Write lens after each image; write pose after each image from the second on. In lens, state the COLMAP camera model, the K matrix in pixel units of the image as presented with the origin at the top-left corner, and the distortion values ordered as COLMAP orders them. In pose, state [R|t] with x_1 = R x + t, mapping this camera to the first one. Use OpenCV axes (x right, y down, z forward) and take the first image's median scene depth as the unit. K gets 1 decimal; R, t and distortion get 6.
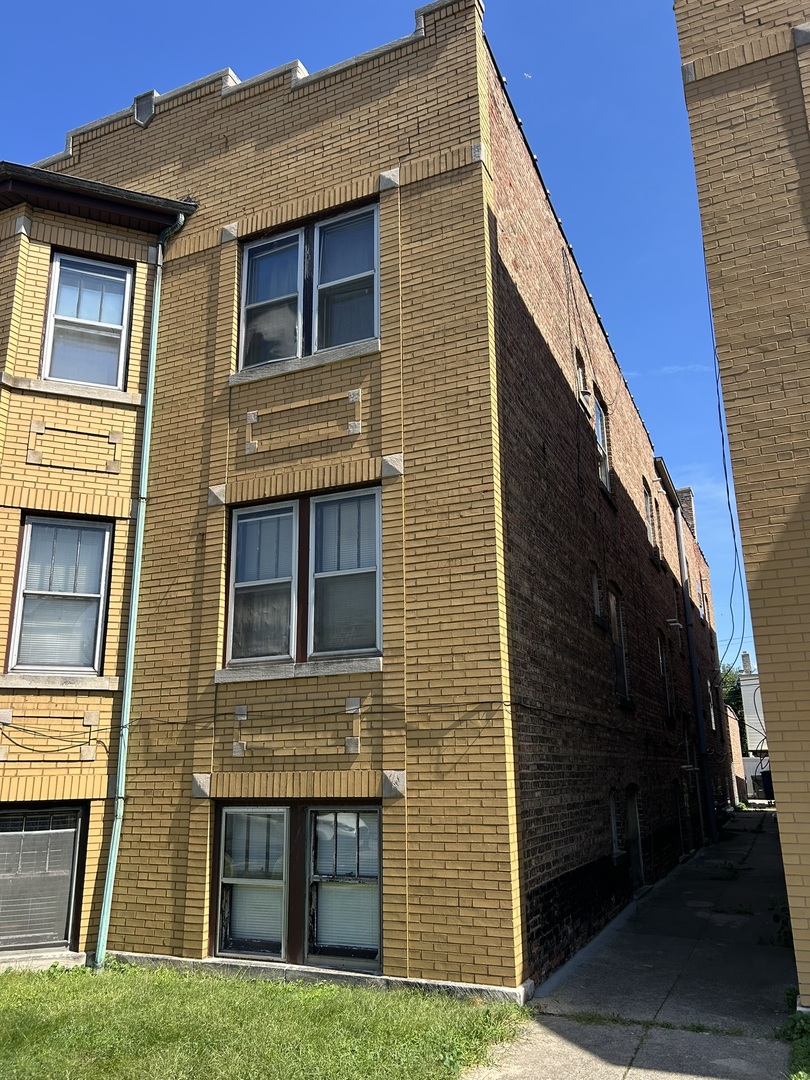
lens RADIAL K [[806.7, 0, 405.2], [0, 806.7, 552.6], [0, 0, 1]] dist [0.043549, -0.047475]
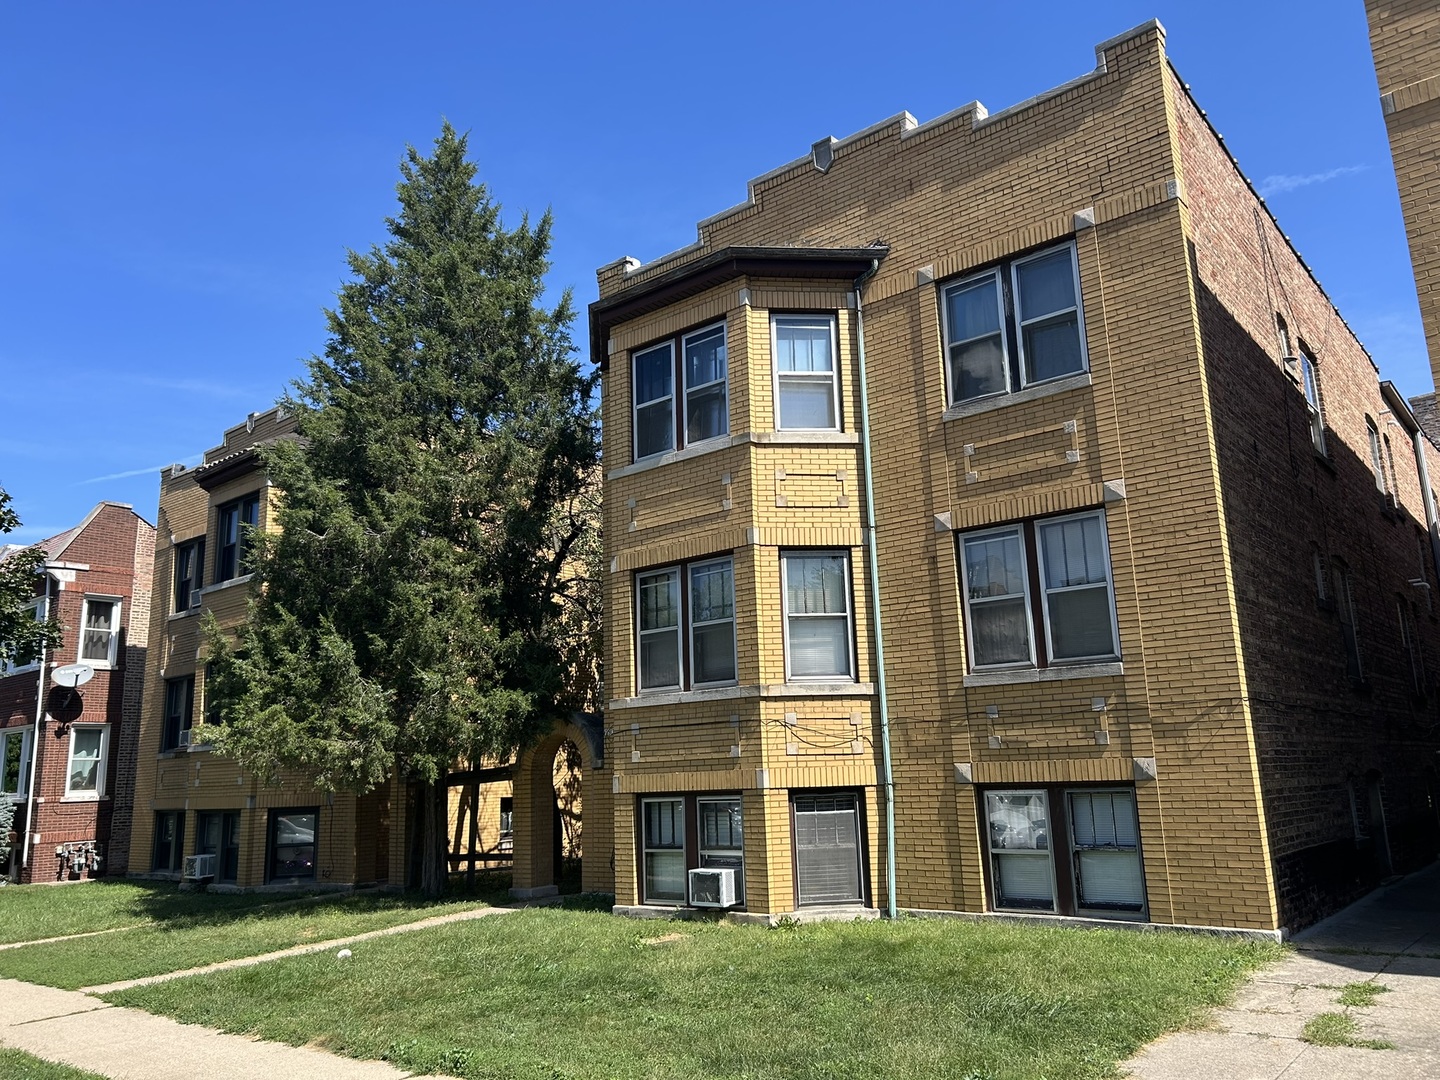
lens RADIAL K [[1075.5, 0, 724.2], [0, 1075.5, 536.8], [0, 0, 1]] dist [0.043549, -0.047475]
pose [[0.964344, -0.072518, -0.254524, -0.153049], [0.085164, 0.995603, 0.039009, -0.141518], [0.250576, -0.059294, 0.966279, -0.565447]]
